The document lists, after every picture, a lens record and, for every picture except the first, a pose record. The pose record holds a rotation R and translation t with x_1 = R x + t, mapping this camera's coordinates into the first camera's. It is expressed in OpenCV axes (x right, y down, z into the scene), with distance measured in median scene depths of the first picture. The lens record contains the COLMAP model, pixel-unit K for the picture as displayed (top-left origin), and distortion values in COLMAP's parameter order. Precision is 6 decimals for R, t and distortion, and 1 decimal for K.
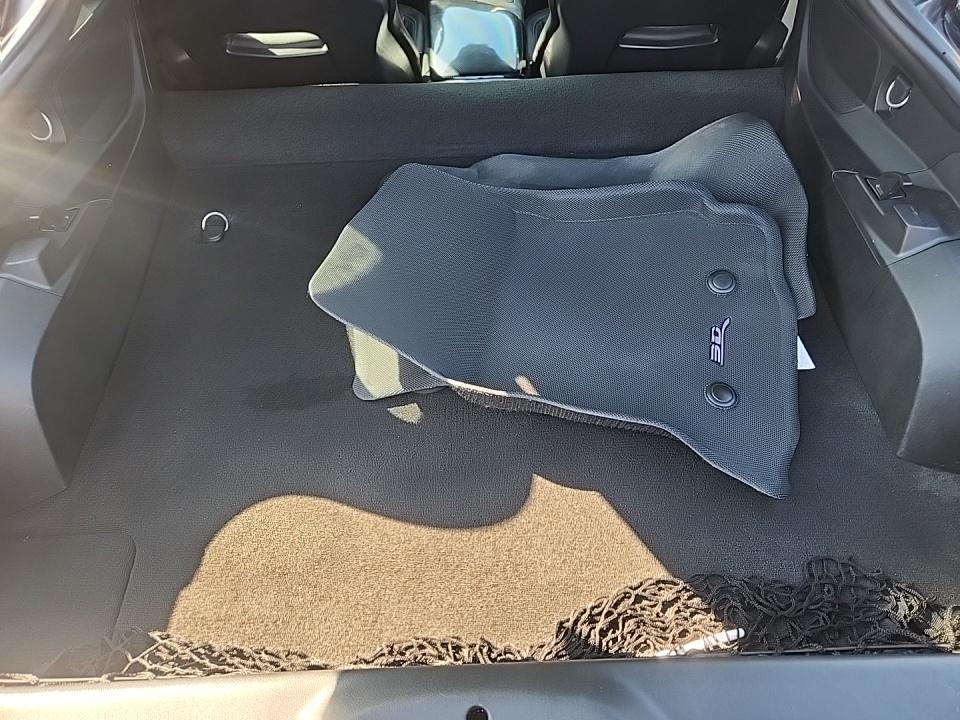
lens RADIAL K [[646.6, 0, 485.9], [0, 646.6, 354.9], [0, 0, 1]] dist [0.031542, -0.020360]
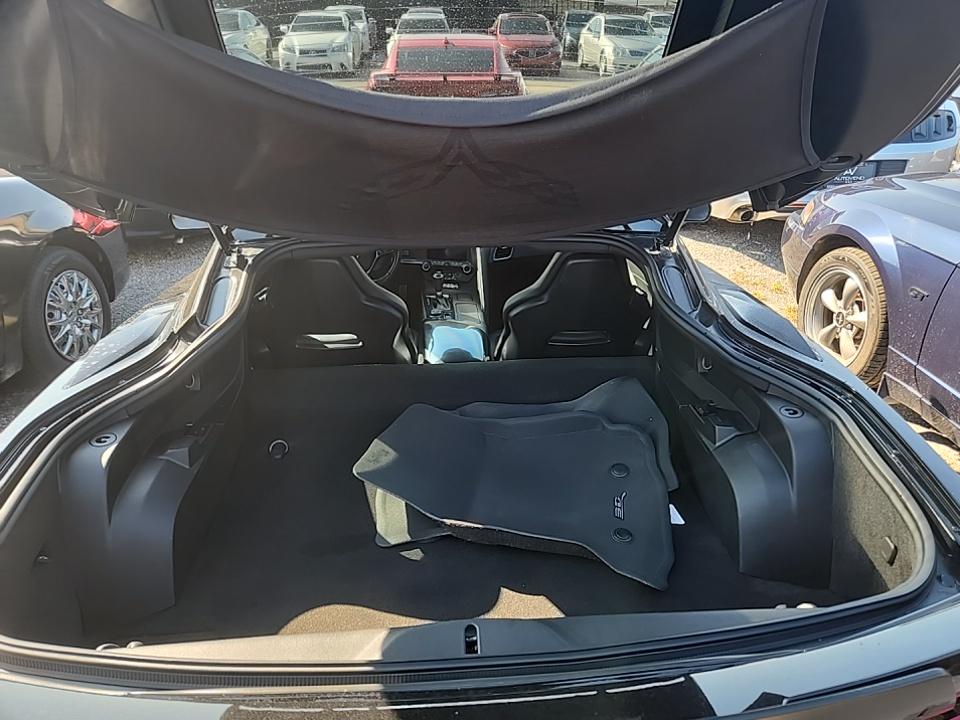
lens RADIAL K [[646.6, 0, 483.2], [0, 646.6, 366.4], [0, 0, 1]] dist [0.031542, -0.020360]
pose [[0.998995, 0.003139, 0.044711, -0.028971], [0.017001, 0.896463, -0.442793, 0.331570], [-0.041471, 0.443108, 0.895509, -0.463635]]
